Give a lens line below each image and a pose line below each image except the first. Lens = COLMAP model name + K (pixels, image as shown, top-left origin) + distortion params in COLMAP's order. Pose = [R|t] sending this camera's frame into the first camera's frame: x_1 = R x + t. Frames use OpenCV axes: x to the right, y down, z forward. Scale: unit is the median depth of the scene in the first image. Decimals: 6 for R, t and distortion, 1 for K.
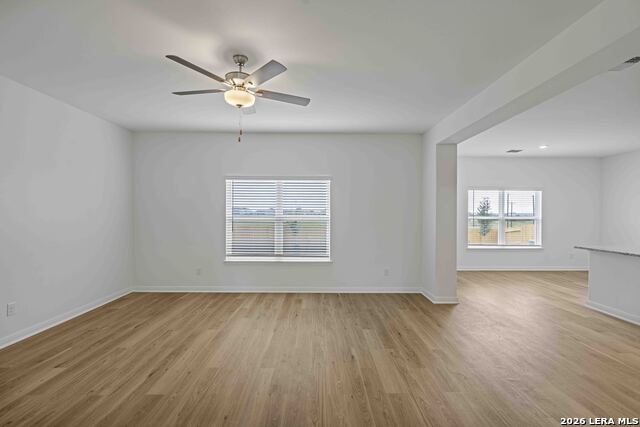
lens RADIAL K [[292.5, 0, 321.4], [0, 292.5, 214.1], [0, 0, 1]] dist [-0.003987, 0.001944]
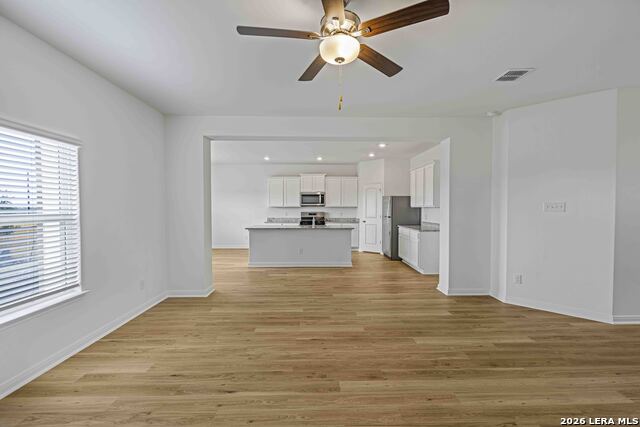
lens RADIAL K [[292.5, 0, 322.7], [0, 292.5, 212.4], [0, 0, 1]] dist [-0.003987, 0.001944]
pose [[-0.017798, -0.023992, 0.999554, -0.584022], [0.007057, 0.999684, 0.024121, -0.001352], [-0.999817, 0.007484, -0.017623, 0.603853]]
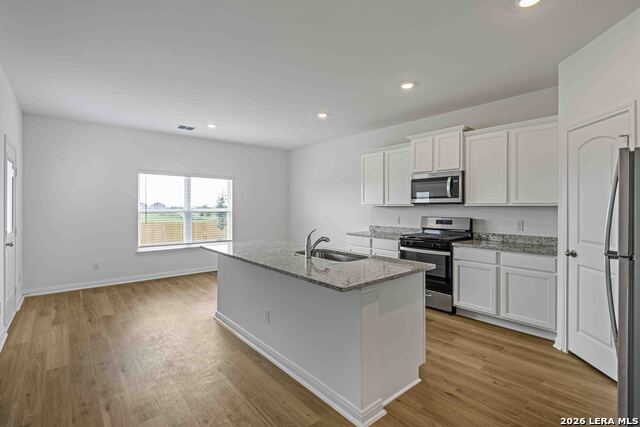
lens RADIAL K [[292.5, 0, 328.2], [0, 292.5, 207.8], [0, 0, 1]] dist [-0.003987, 0.001944]
pose [[0.750274, -0.007790, 0.661081, 0.590306], [0.008000, 0.999964, 0.002703, 0.010304], [-0.661079, 0.003261, 0.750310, 0.182890]]
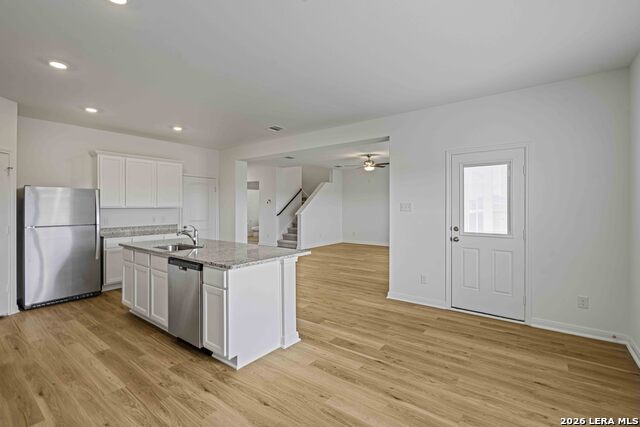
lens RADIAL K [[292.5, 0, 319.1], [0, 292.5, 208.0], [0, 0, 1]] dist [-0.003987, 0.001944]
pose [[-0.619205, 0.000740, -0.785229, 1.351861], [-0.003906, 0.999984, 0.004023, 0.004087], [0.785220, 0.005558, -0.619192, 1.390915]]
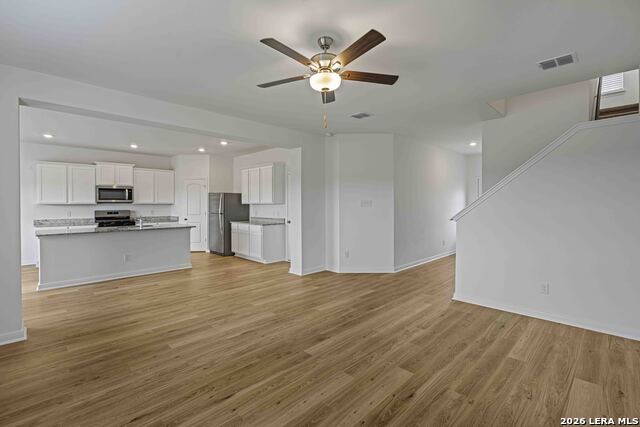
lens RADIAL K [[292.5, 0, 324.4], [0, 292.5, 206.1], [0, 0, 1]] dist [-0.003987, 0.001944]
pose [[-0.703386, -0.011501, 0.710715, -0.541393], [0.003637, 0.999798, 0.019779, -0.006598], [-0.710799, 0.016497, -0.703202, 0.952291]]
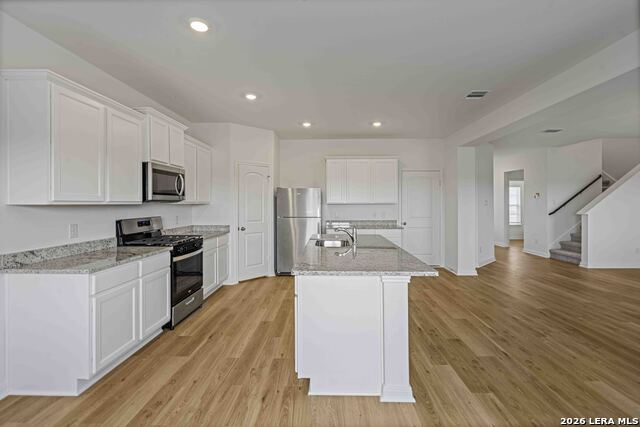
lens RADIAL K [[292.5, 0, 320.0], [0, 292.5, 202.9], [0, 0, 1]] dist [-0.003987, 0.001944]
pose [[-0.999440, -0.000883, 0.033452, 0.998077], [-0.000771, 0.999994, 0.003350, 0.003735], [-0.033455, 0.003322, -0.999435, 1.394925]]
